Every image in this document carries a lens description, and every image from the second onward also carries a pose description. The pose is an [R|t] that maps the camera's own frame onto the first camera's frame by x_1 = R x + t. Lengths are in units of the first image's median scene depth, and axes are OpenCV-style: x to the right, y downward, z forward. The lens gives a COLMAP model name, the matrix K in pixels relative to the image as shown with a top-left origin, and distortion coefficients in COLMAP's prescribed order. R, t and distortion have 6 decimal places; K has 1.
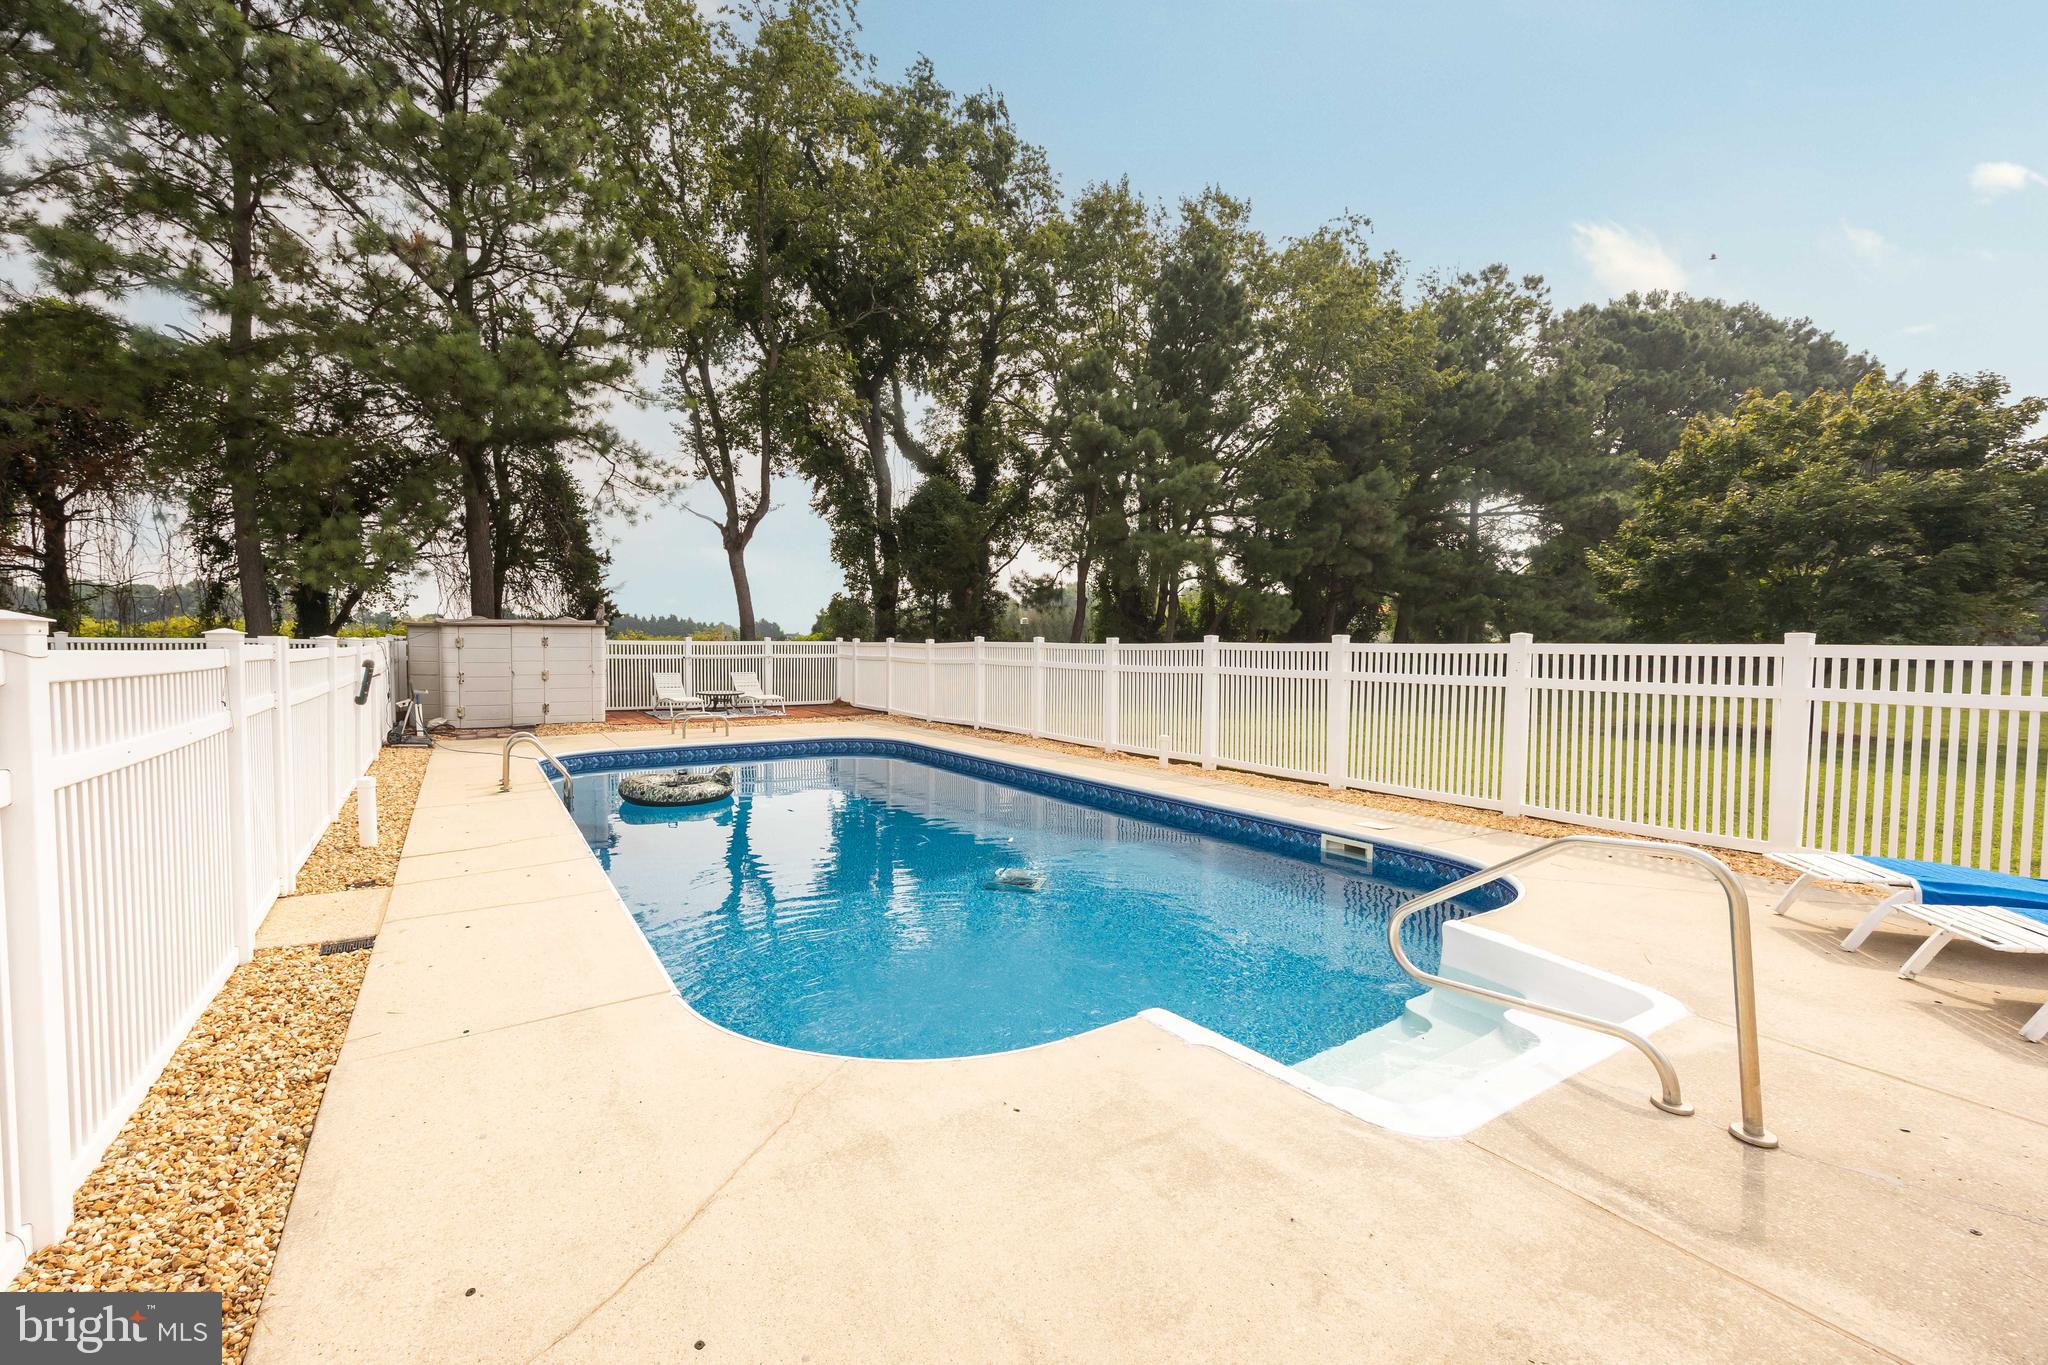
lens RADIAL K [[822.7, 0, 955.2], [0, 822.7, 674.1], [0, 0, 1]] dist [-0.006281, -0.000345]
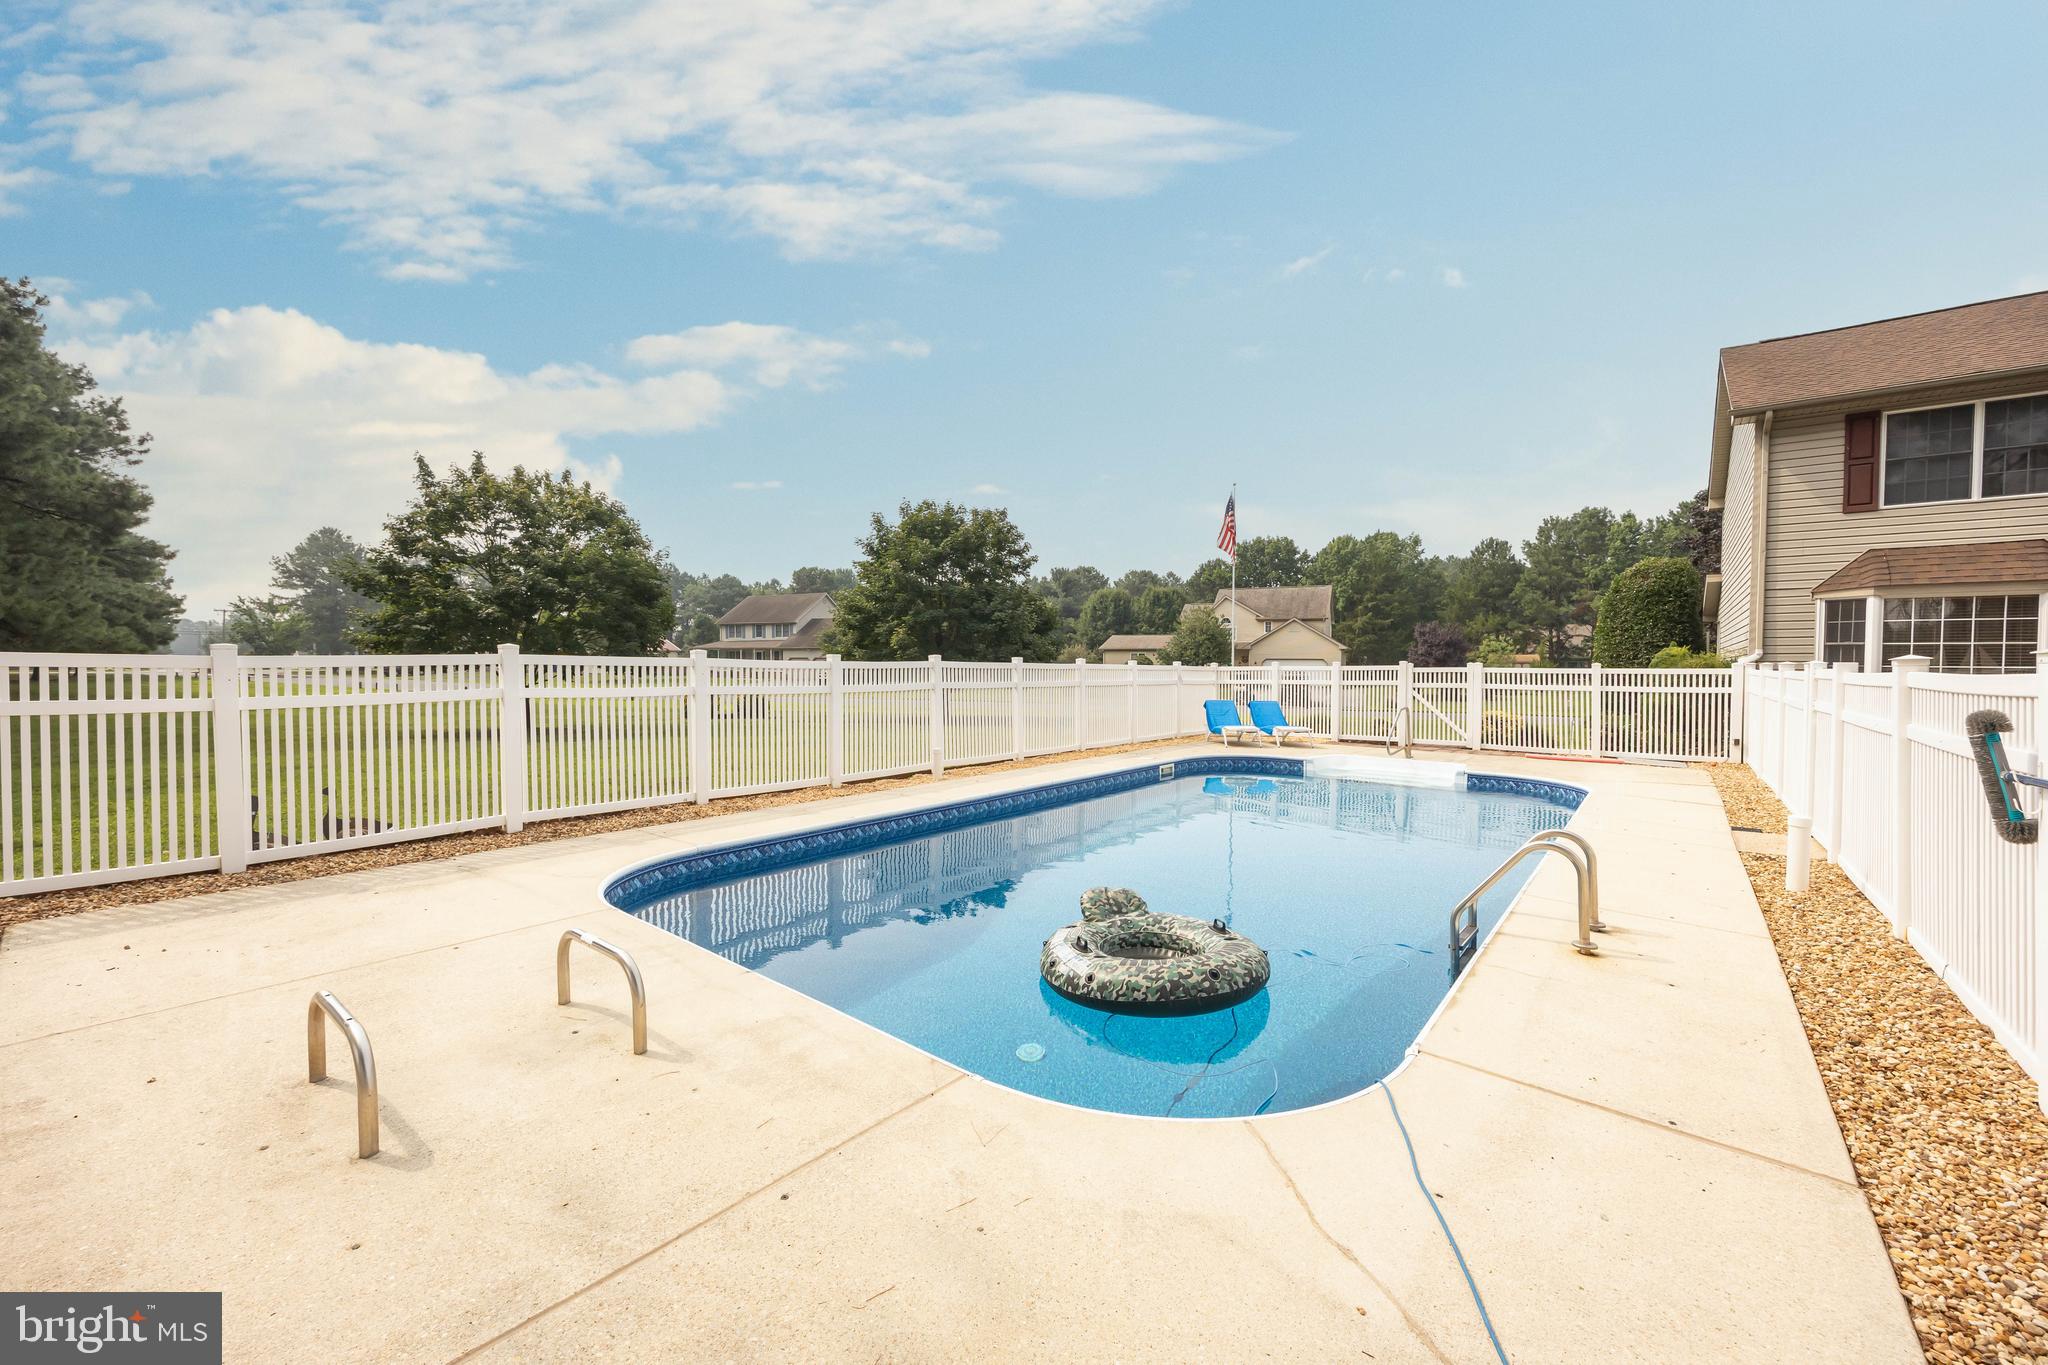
lens RADIAL K [[794.8, 0, 1023.5], [0, 794.8, 686.0], [0, 0, 1]] dist [0.003498, -0.000780]
pose [[-0.346266, -0.026983, 0.937748, -0.273824], [0.027061, 0.998883, 0.038734, -0.015598], [-0.937746, 0.038789, -0.345149, 0.461398]]
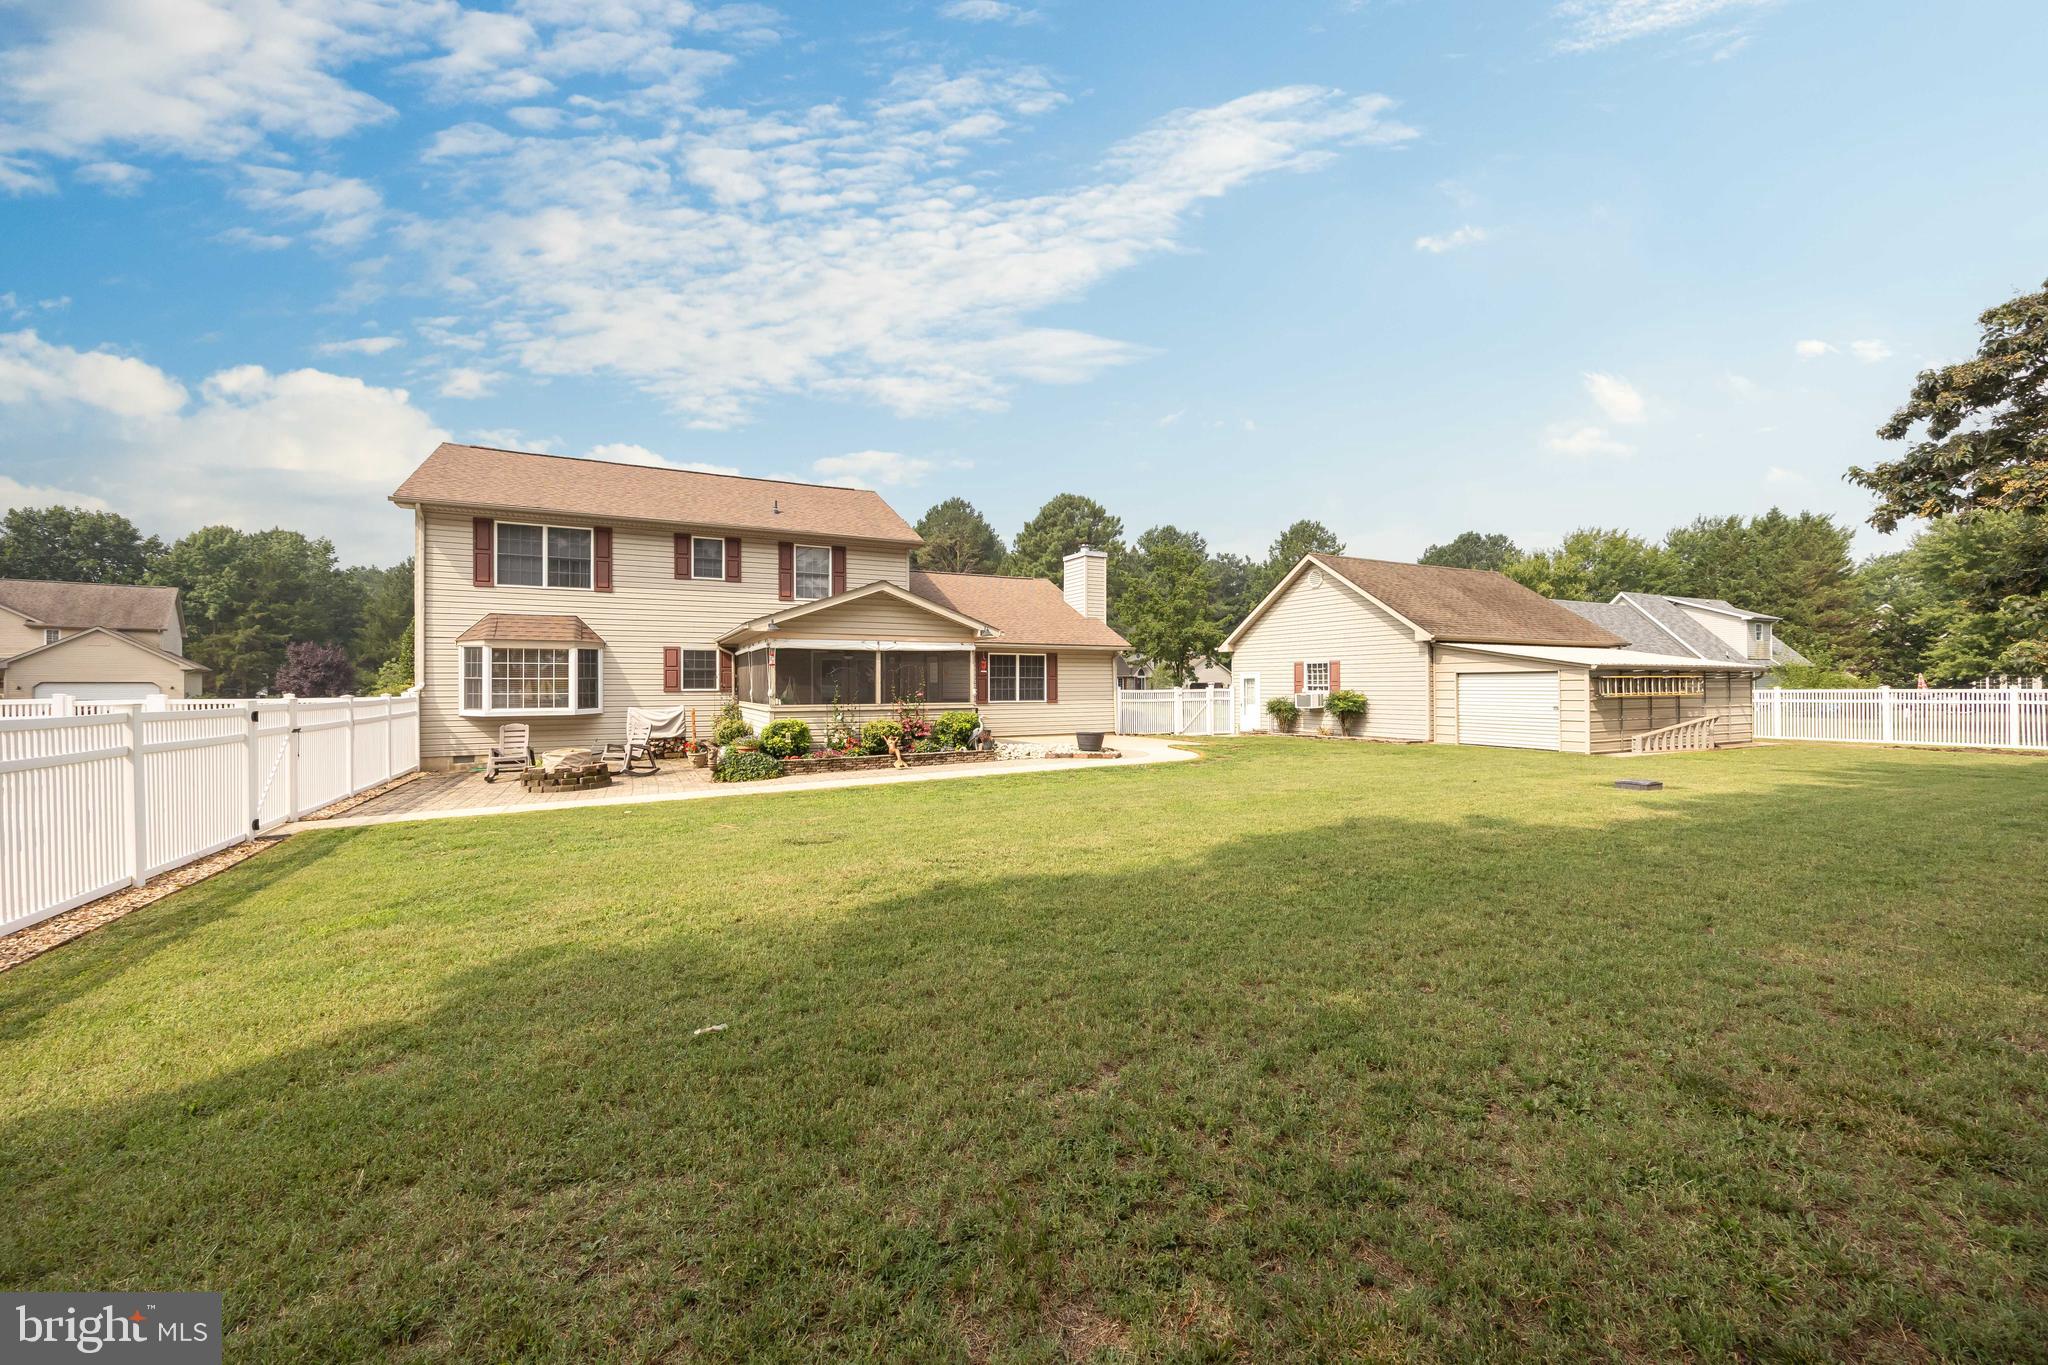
lens RADIAL K [[794.8, 0, 1026.3], [0, 794.8, 682.6], [0, 0, 1]] dist [0.003498, -0.000780]
pose [[-0.996790, 0.005499, 0.079875, -0.489400], [0.008049, 0.999467, 0.031640, -0.021974], [-0.079659, 0.032181, -0.996303, 0.471126]]
